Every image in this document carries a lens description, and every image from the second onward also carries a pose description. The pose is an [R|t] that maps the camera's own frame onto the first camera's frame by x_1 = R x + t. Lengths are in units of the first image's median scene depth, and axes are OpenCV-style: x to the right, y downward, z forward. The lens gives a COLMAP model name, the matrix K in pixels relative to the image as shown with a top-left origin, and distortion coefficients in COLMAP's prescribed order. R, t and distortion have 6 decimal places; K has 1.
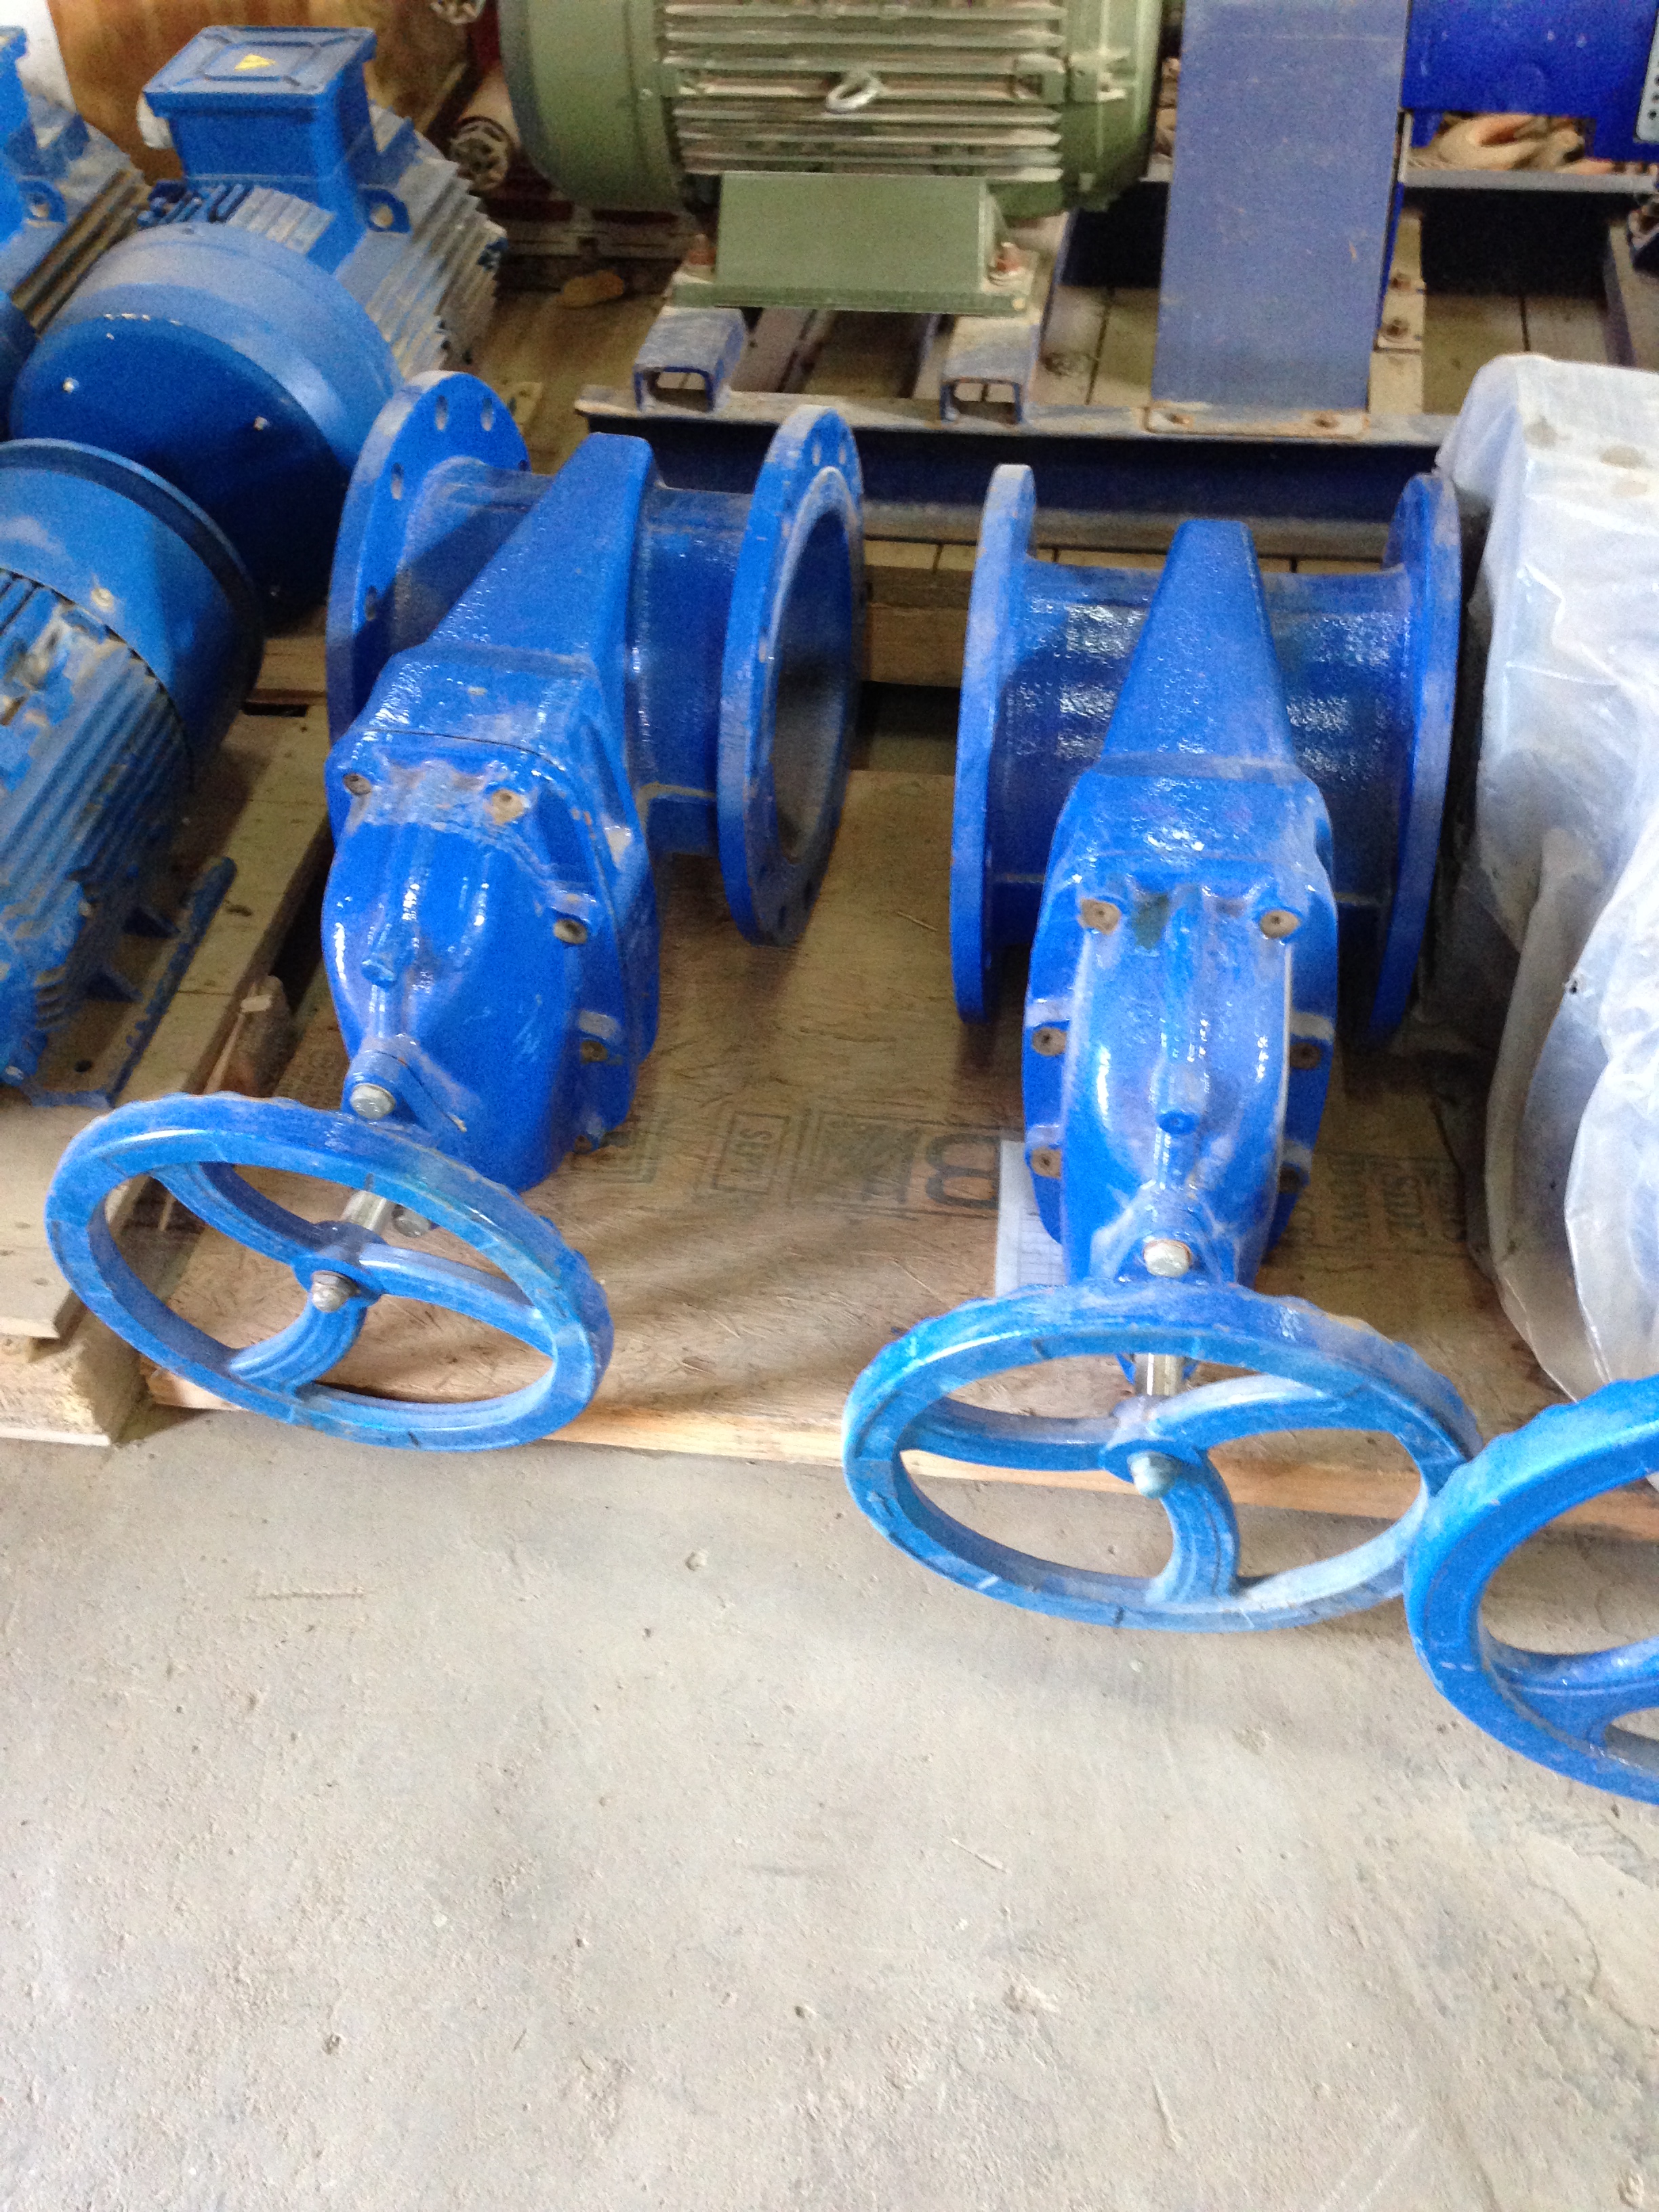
lens RADIAL K [[1951.2, 0, 829.5], [0, 1951.2, 1106.0], [0, 0, 1]] dist [0.017296, 0.004840]
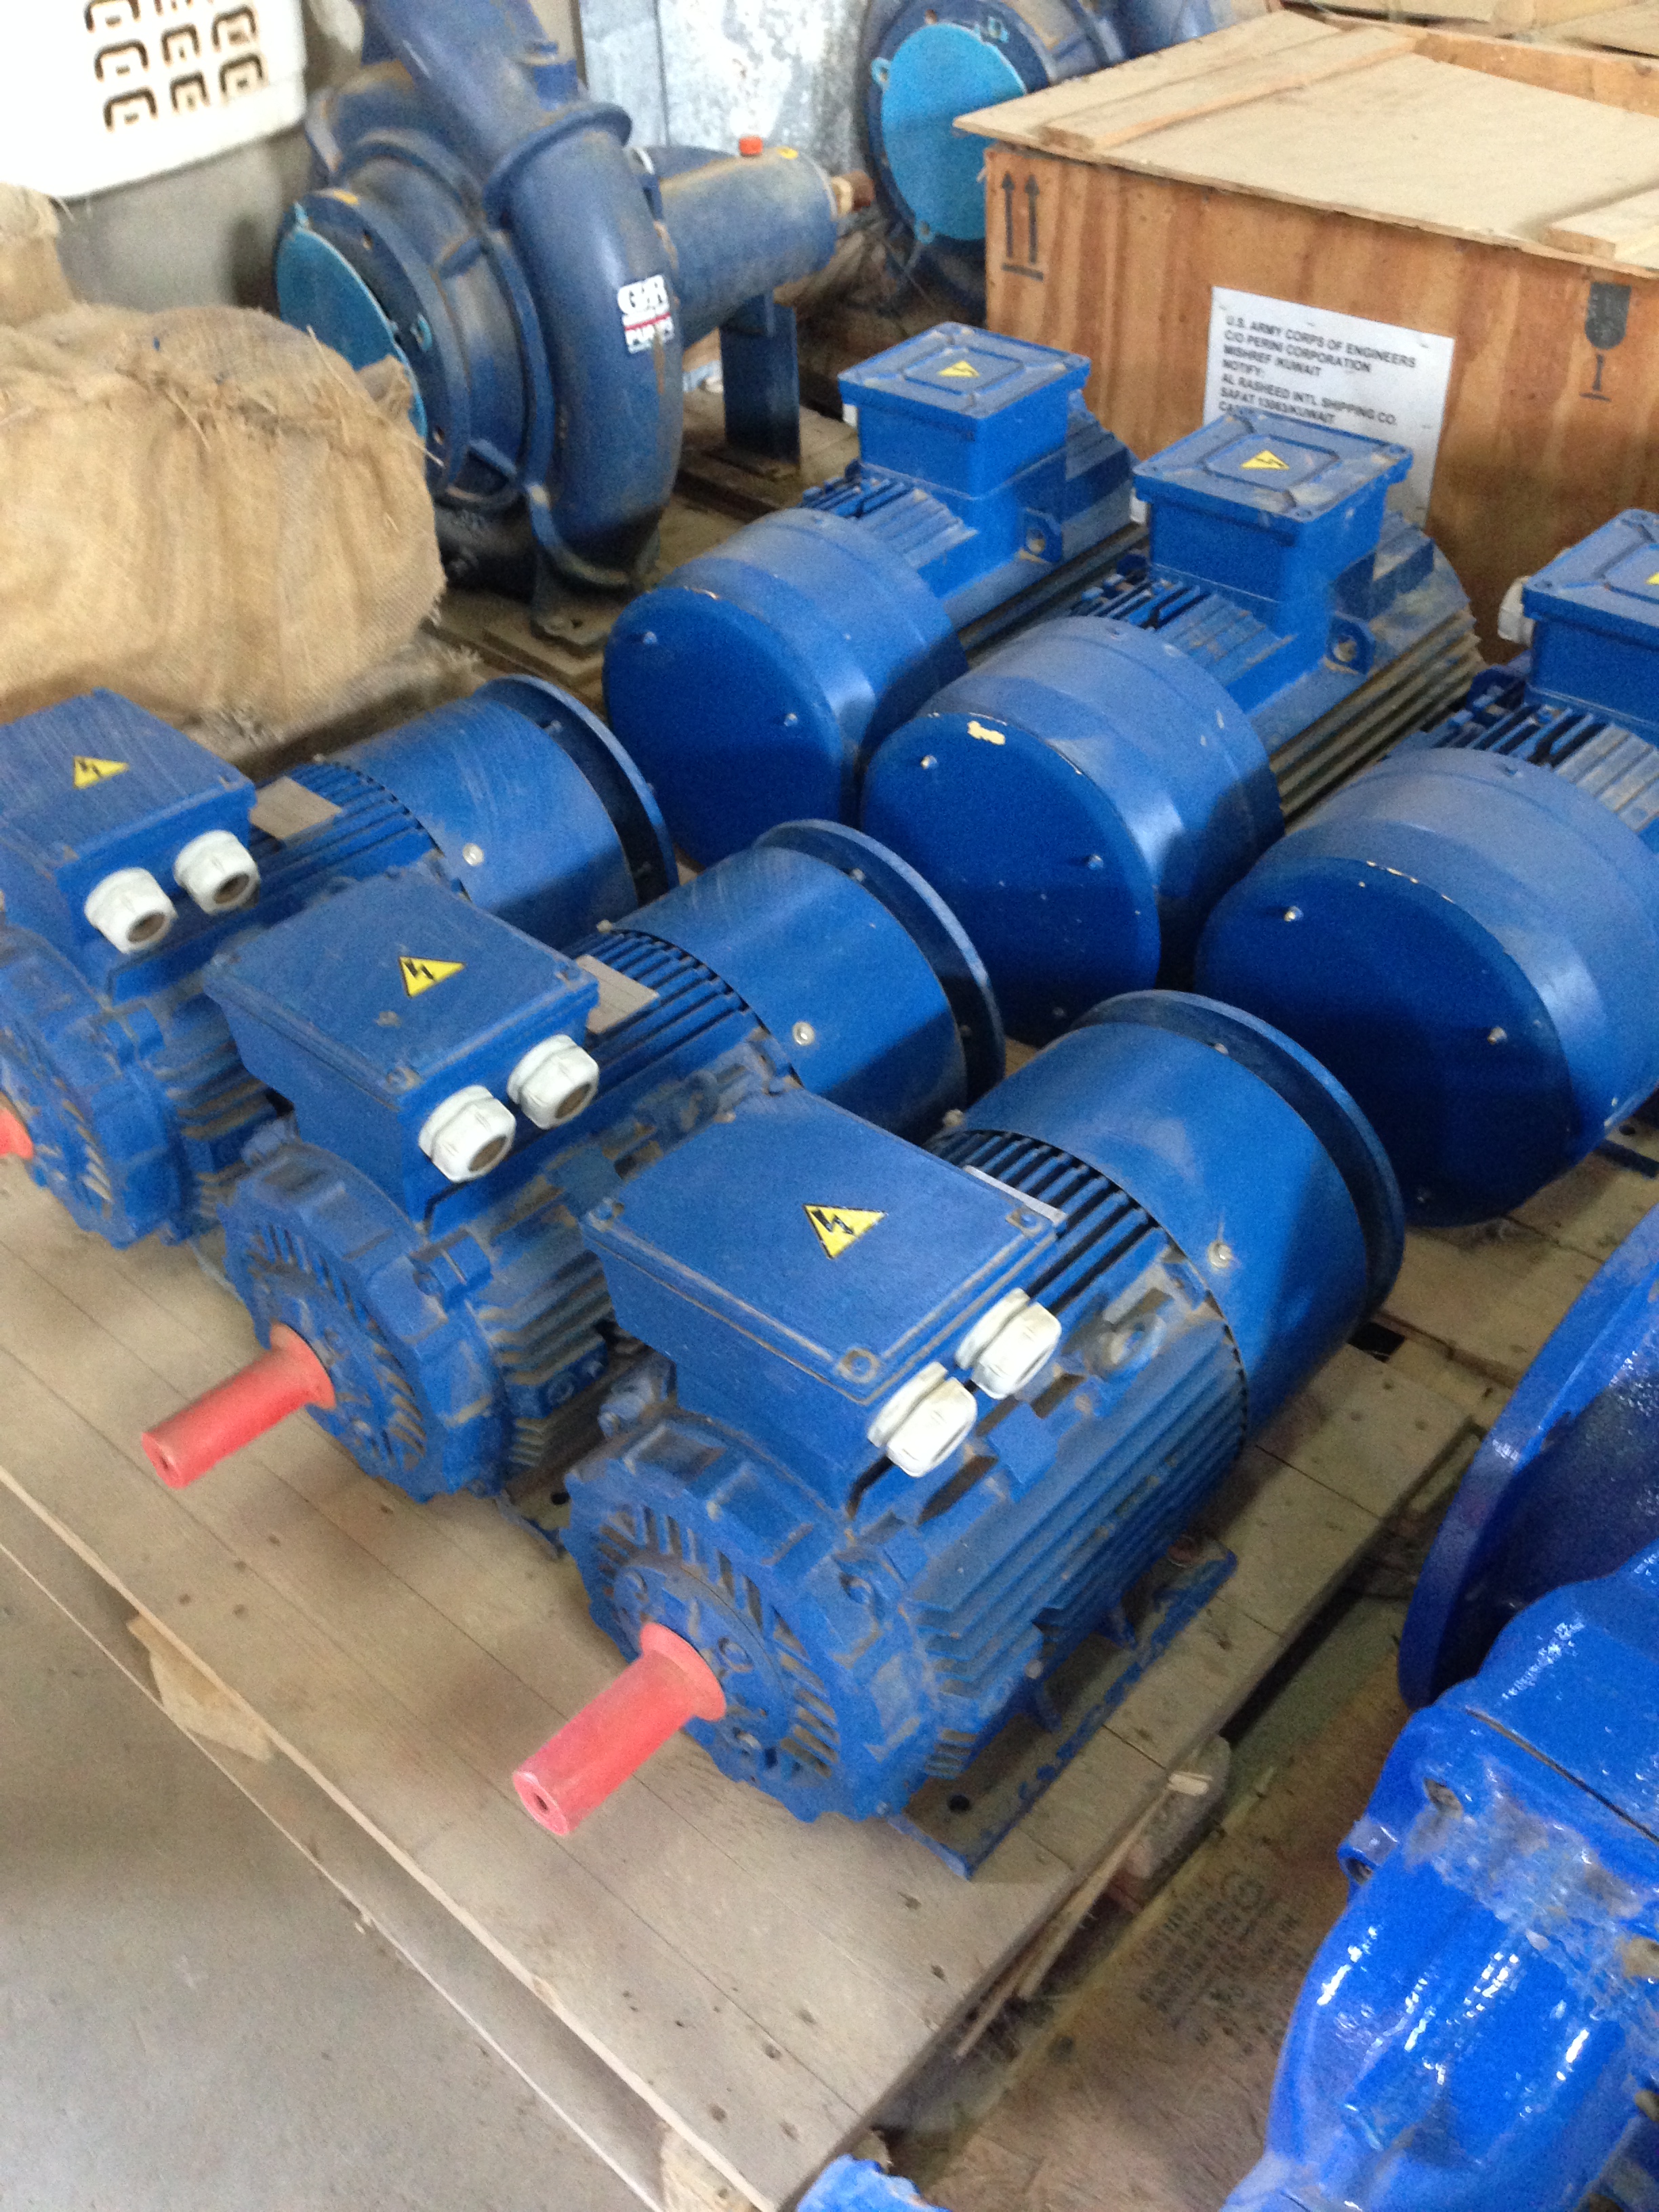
lens RADIAL K [[1951.2, 0, 829.5], [0, 1951.2, 1106.0], [0, 0, 1]] dist [0.017296, 0.004840]
pose [[0.816056, 0.369529, -0.444411, -0.144577], [-0.398364, 0.916712, 0.030746, -0.230905], [0.418758, 0.151947, 0.895295, 0.186931]]
